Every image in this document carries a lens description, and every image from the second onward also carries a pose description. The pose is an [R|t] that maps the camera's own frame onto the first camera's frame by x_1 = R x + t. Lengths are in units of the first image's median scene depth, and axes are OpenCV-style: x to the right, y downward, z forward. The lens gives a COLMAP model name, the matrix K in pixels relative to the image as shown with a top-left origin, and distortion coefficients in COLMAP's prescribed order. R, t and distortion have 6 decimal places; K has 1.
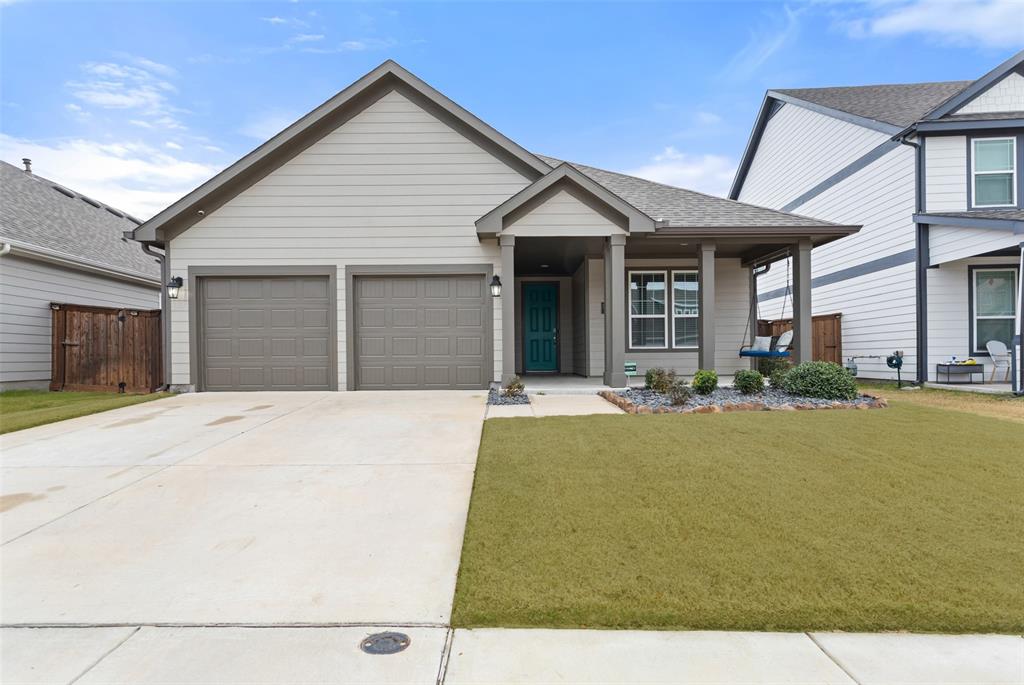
lens RADIAL K [[506.8, 0, 514.1], [0, 506.8, 358.0], [0, 0, 1]] dist [0.000287, 0.000113]
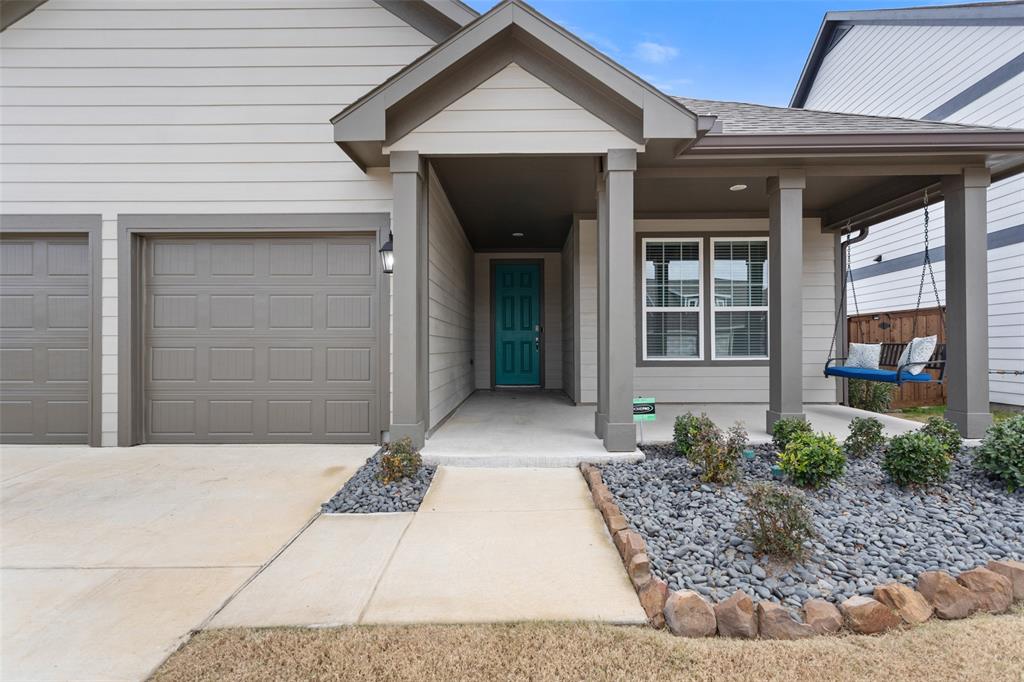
lens RADIAL K [[491.5, 0, 520.3], [0, 491.5, 346.2], [0, 0, 1]] dist [0.002960, 0.000559]
pose [[0.999736, 0.004886, -0.022461, 0.099344], [-0.004944, 0.999985, -0.002533, -0.038415], [0.022449, 0.002643, 0.999745, 0.432227]]
